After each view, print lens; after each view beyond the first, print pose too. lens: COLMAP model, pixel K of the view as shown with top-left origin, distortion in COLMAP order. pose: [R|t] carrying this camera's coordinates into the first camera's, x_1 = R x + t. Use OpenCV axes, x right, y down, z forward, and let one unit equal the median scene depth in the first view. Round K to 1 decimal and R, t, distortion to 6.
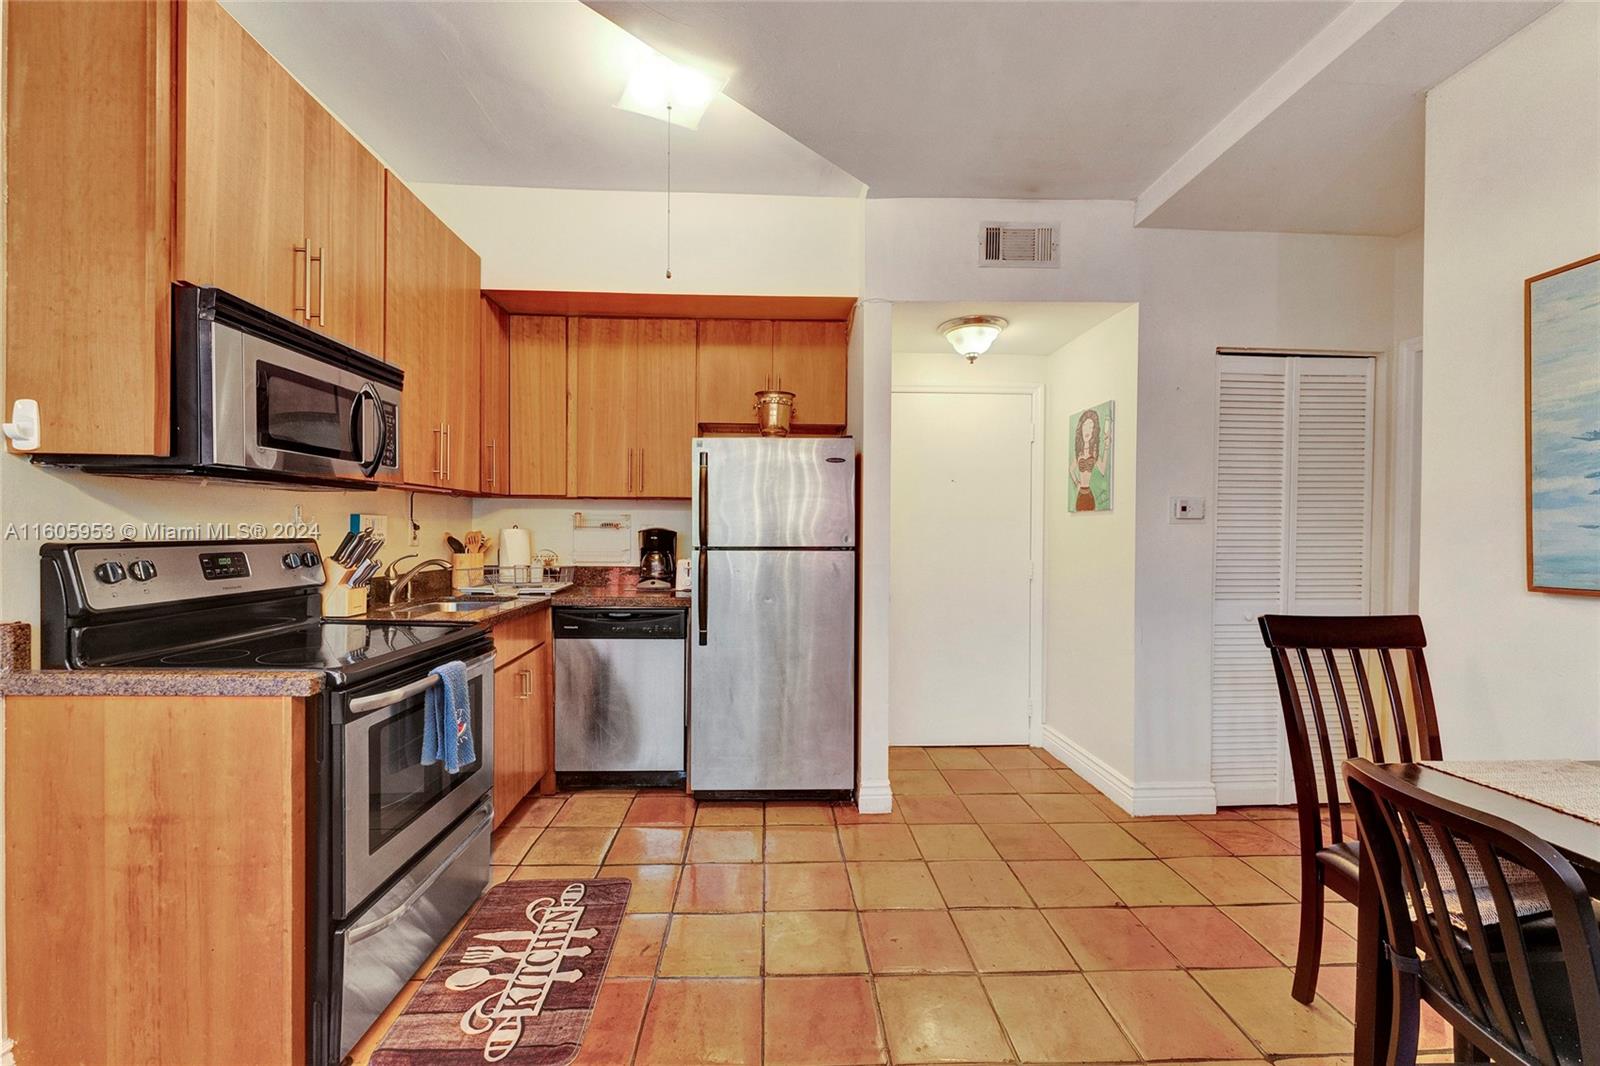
lens RADIAL K [[638.2, 0, 793.1], [0, 638.2, 534.4], [0, 0, 1]] dist [0.001029, -0.000074]
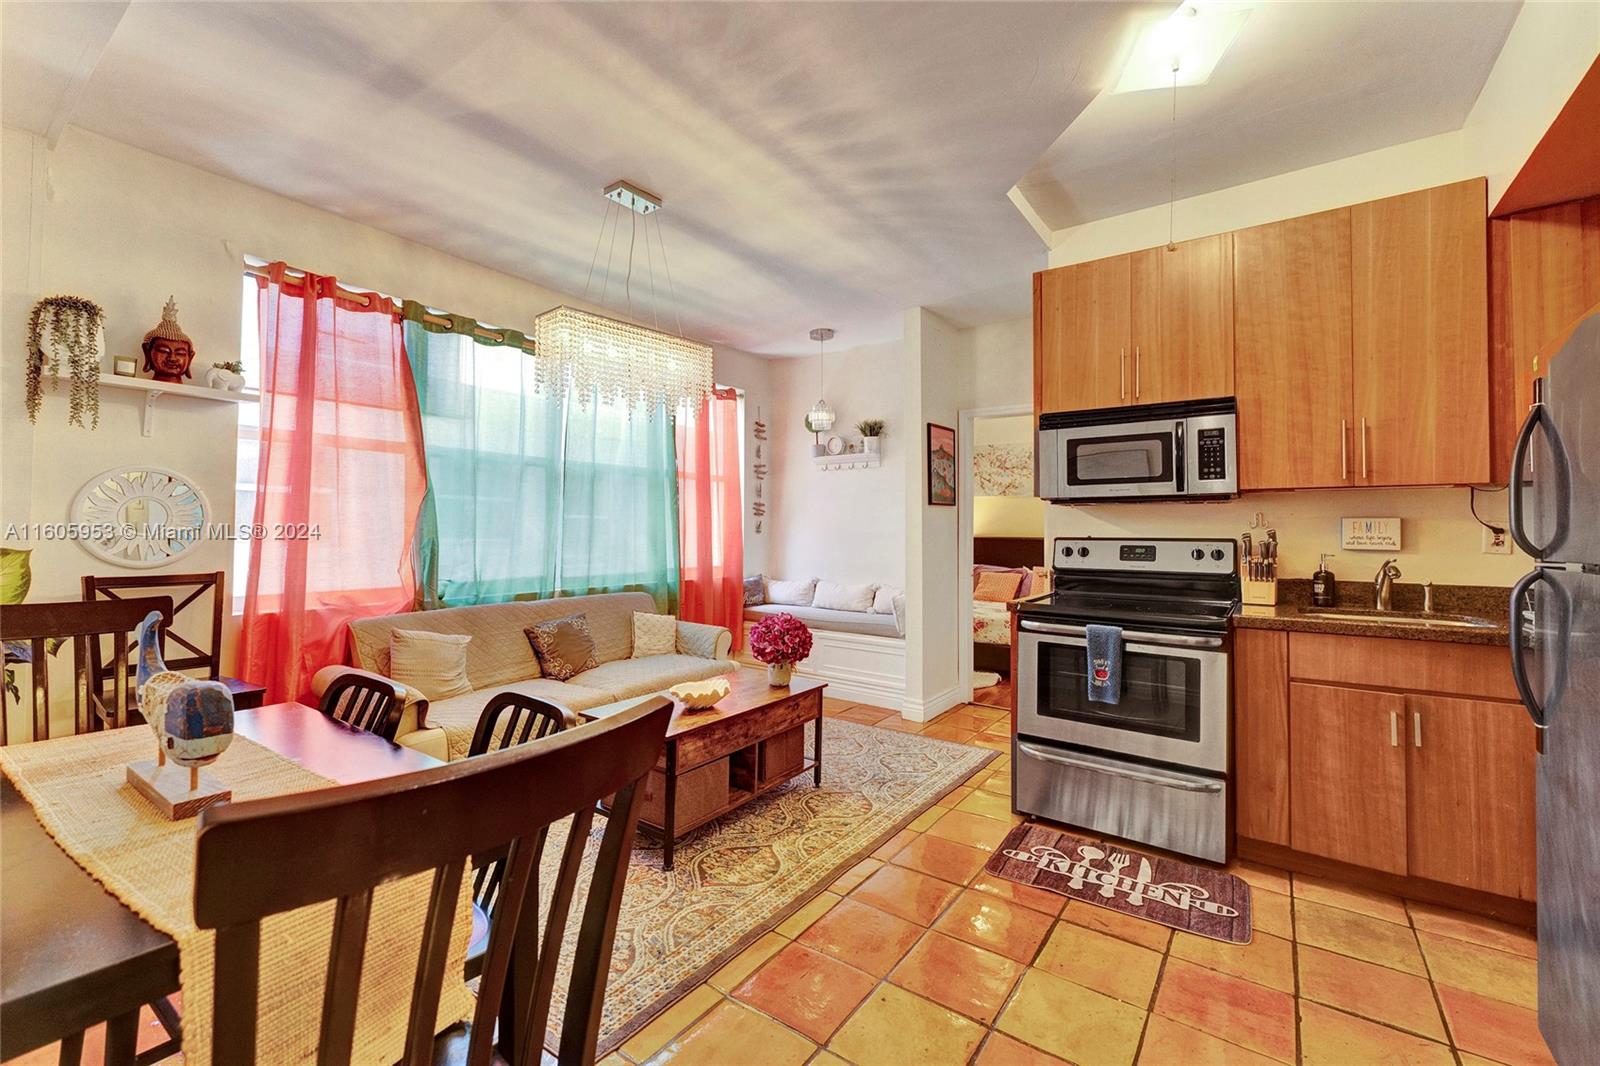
lens RADIAL K [[672.1, 0, 784.3], [0, 672.1, 515.3], [0, 0, 1]] dist [0.000220, 0.000167]
pose [[-0.618523, -0.031506, -0.785135, 0.847418], [-0.018055, 0.999502, -0.025885, 0.009900], [0.785559, -0.001835, -0.618784, 1.090339]]
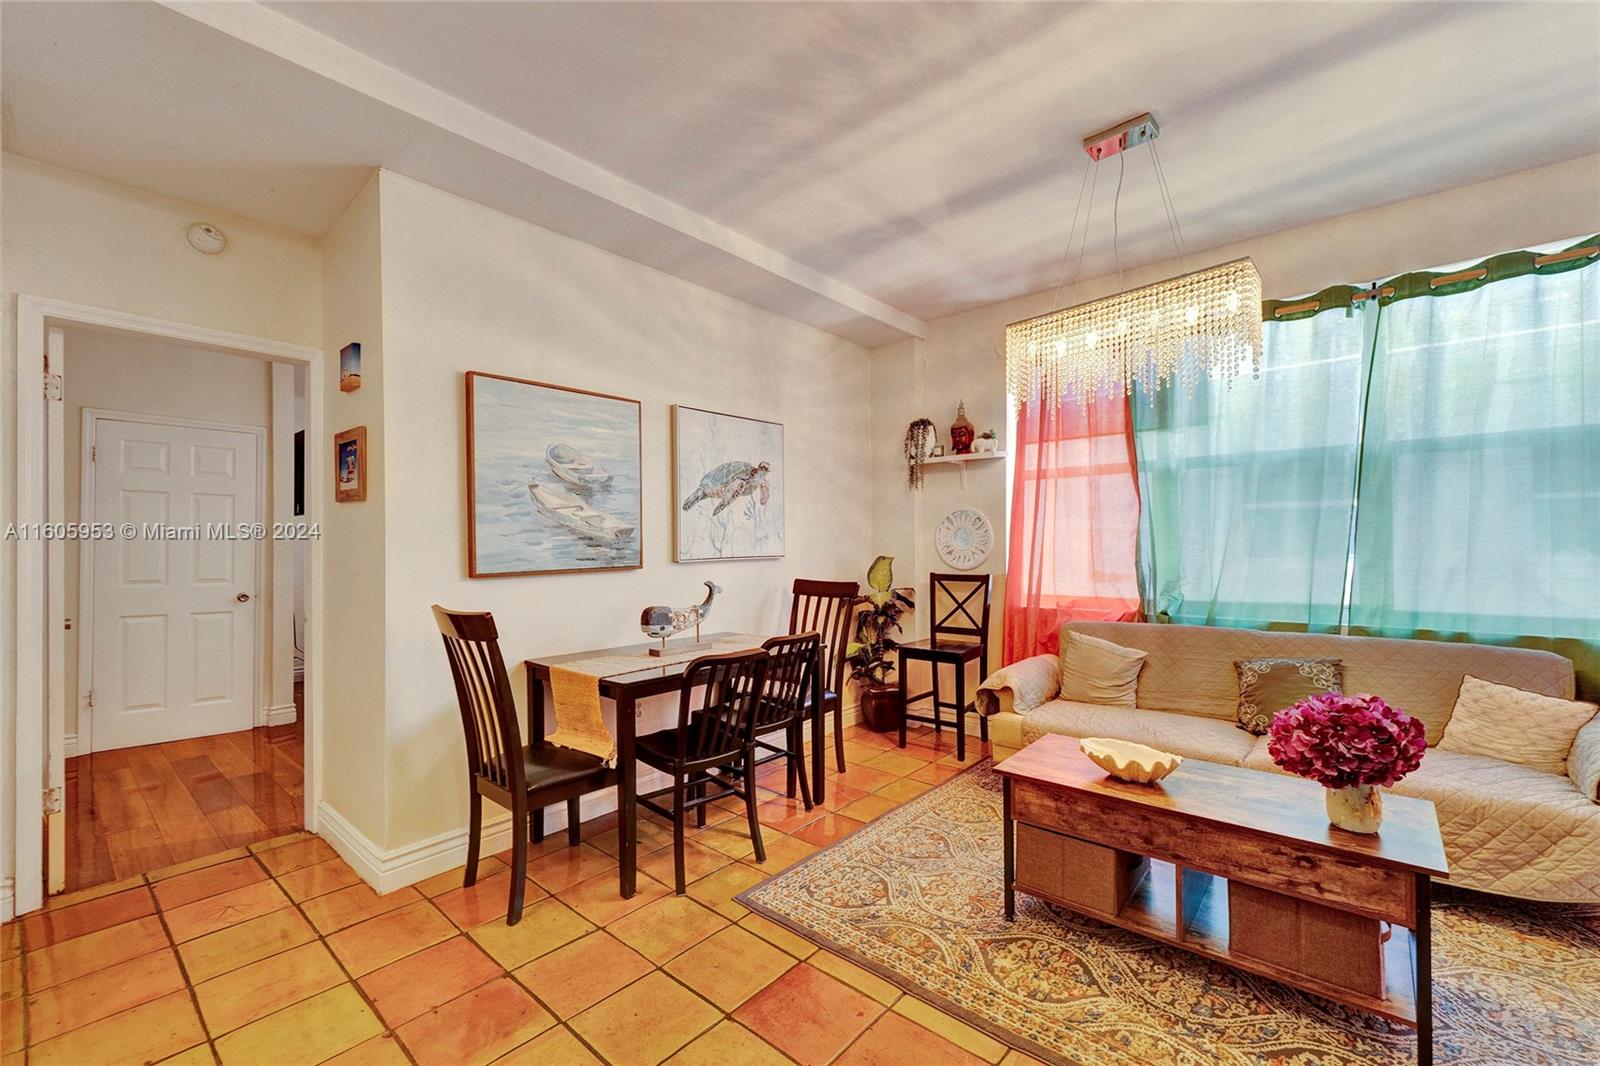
lens RADIAL K [[662.8, 0, 797.7], [0, 662.8, 543.2], [0, 0, 1]] dist [0.001750, 0.000202]
pose [[-0.726618, -0.001099, 0.687041, -0.358357], [0.004945, 0.999964, 0.006829, 0.000239], [-0.687024, 0.008360, -0.726587, 1.181563]]
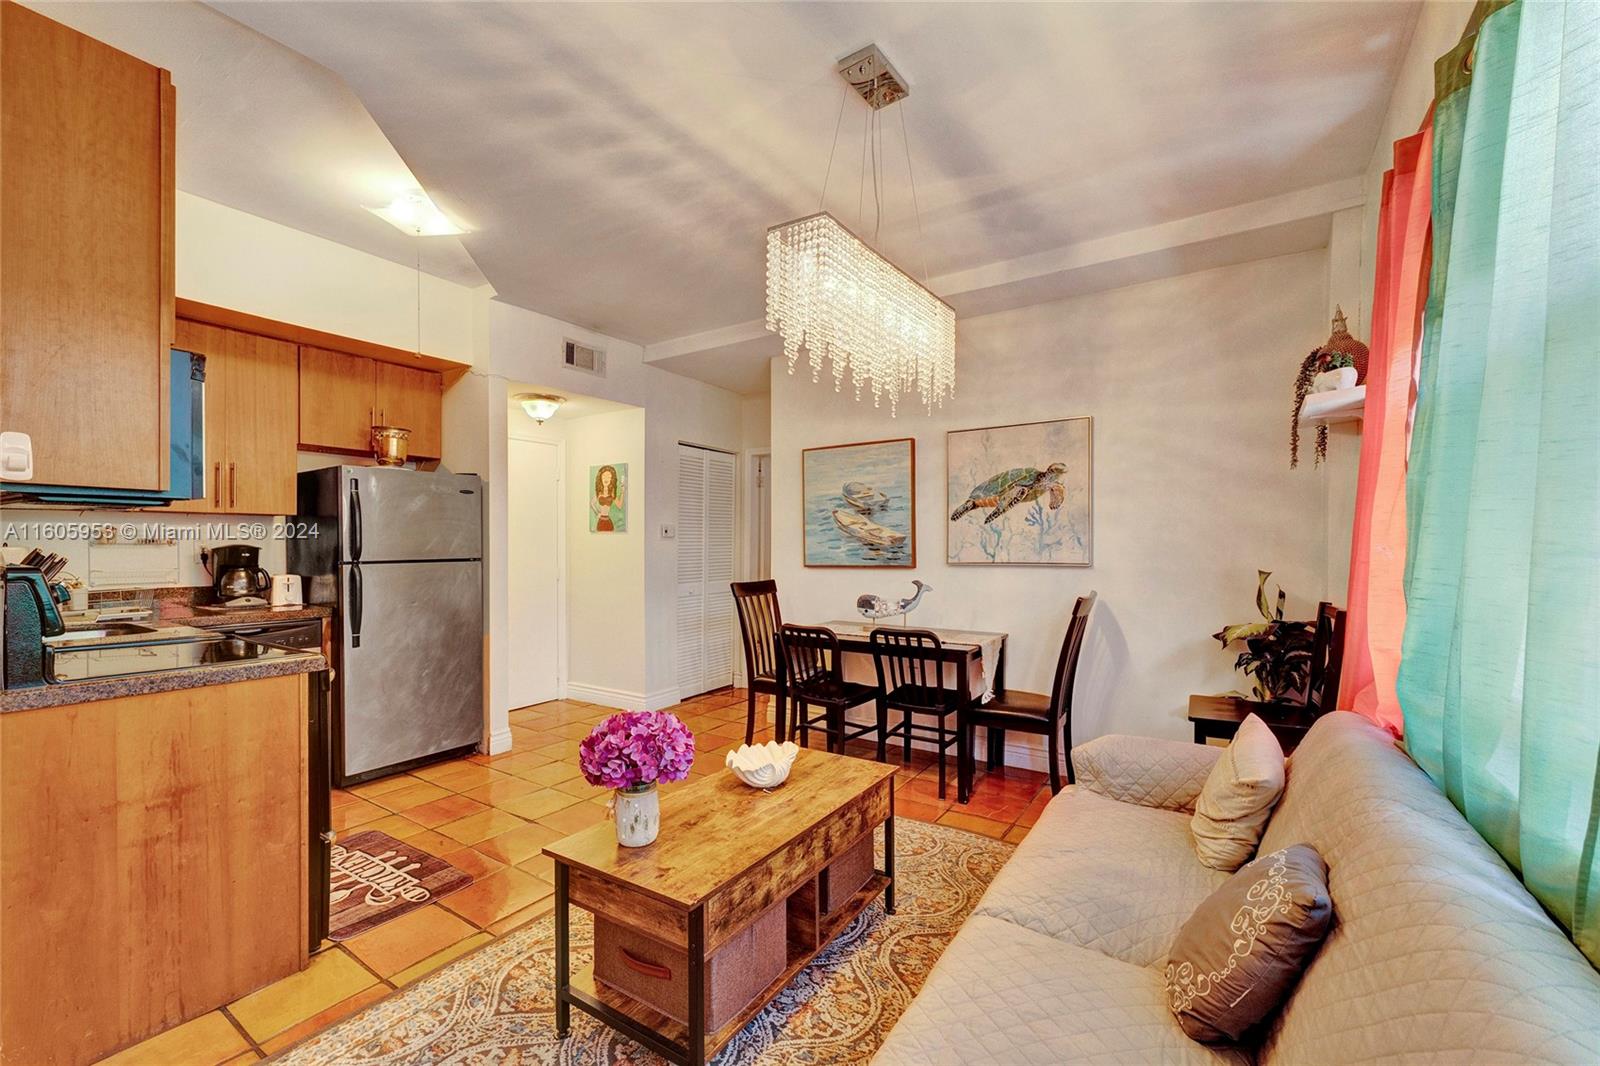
lens RADIAL K [[661.5, 0, 786.5], [0, 661.5, 551.4], [0, 0, 1]] dist [0.002310, 0.000190]
pose [[0.591703, -0.016272, 0.805992, -0.815708], [0.007771, 0.999865, 0.014482, -0.012040], [-0.806118, -0.002305, 0.591750, -0.416515]]
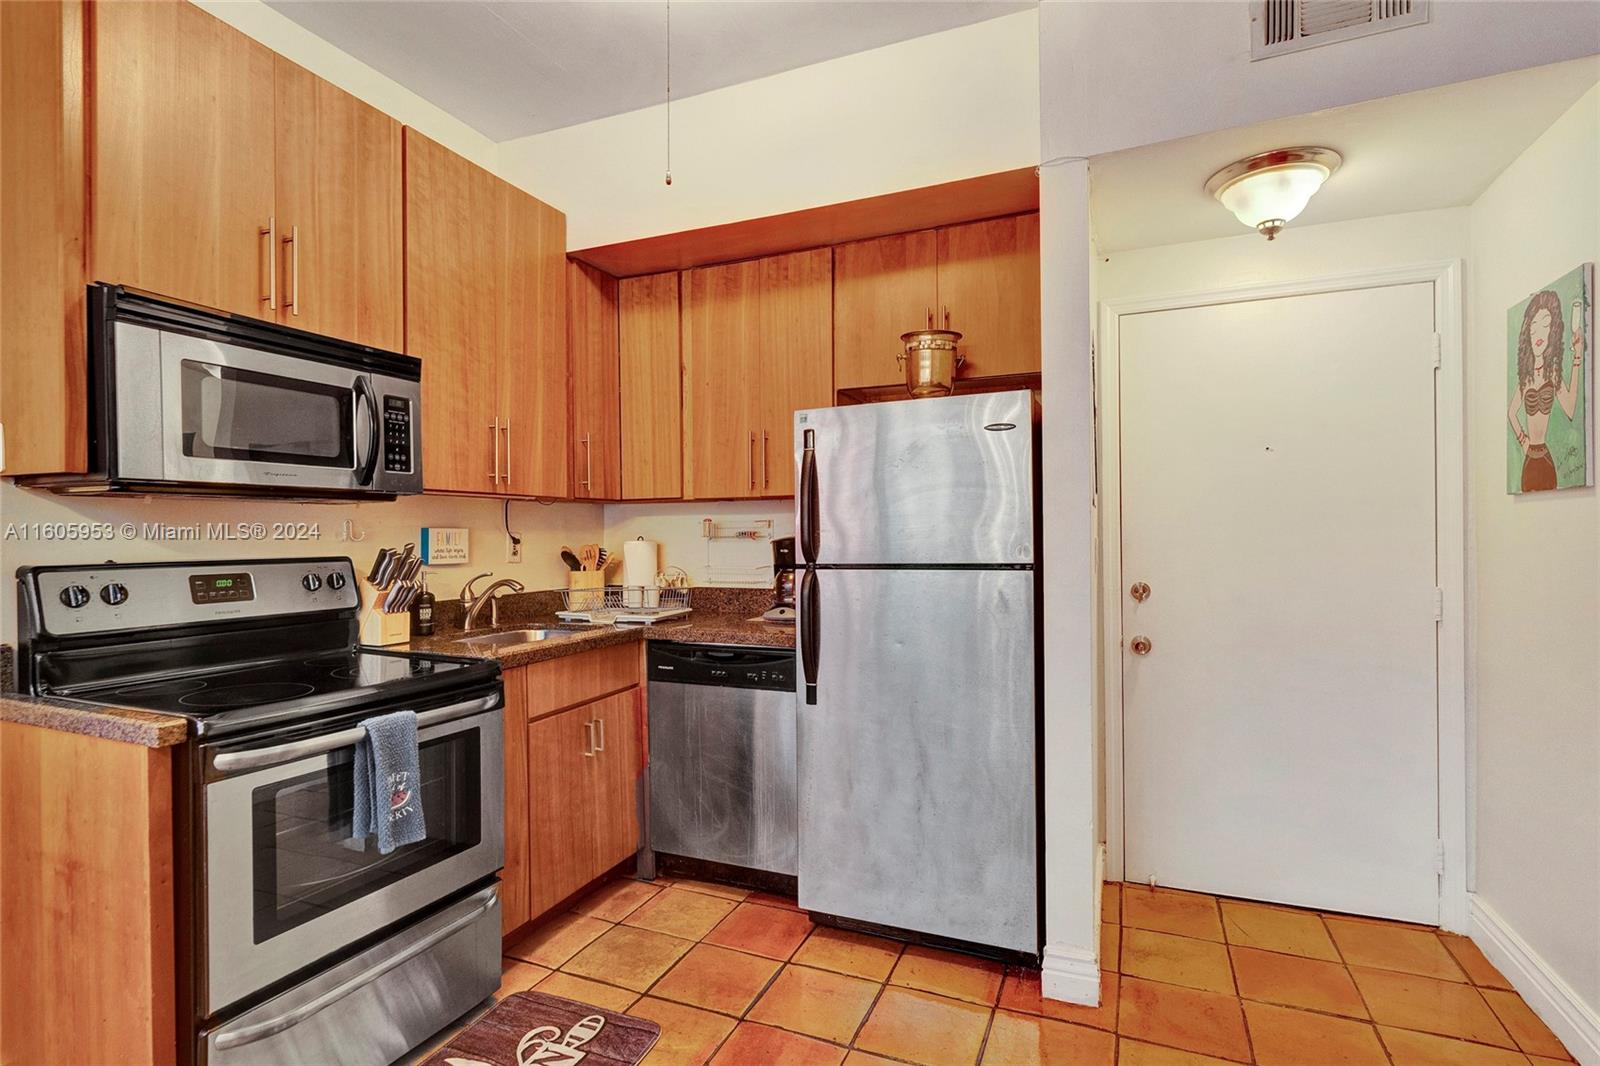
lens RADIAL K [[798.9, 0, 794.2], [0, 798.9, 537.5], [0, 0, 1]] dist [-0.002834, -0.000683]
pose [[0.902788, -0.014631, -0.429836, 0.282634], [0.012414, 0.999891, -0.007962, -0.003770], [0.429906, 0.001852, 0.902872, 0.252799]]
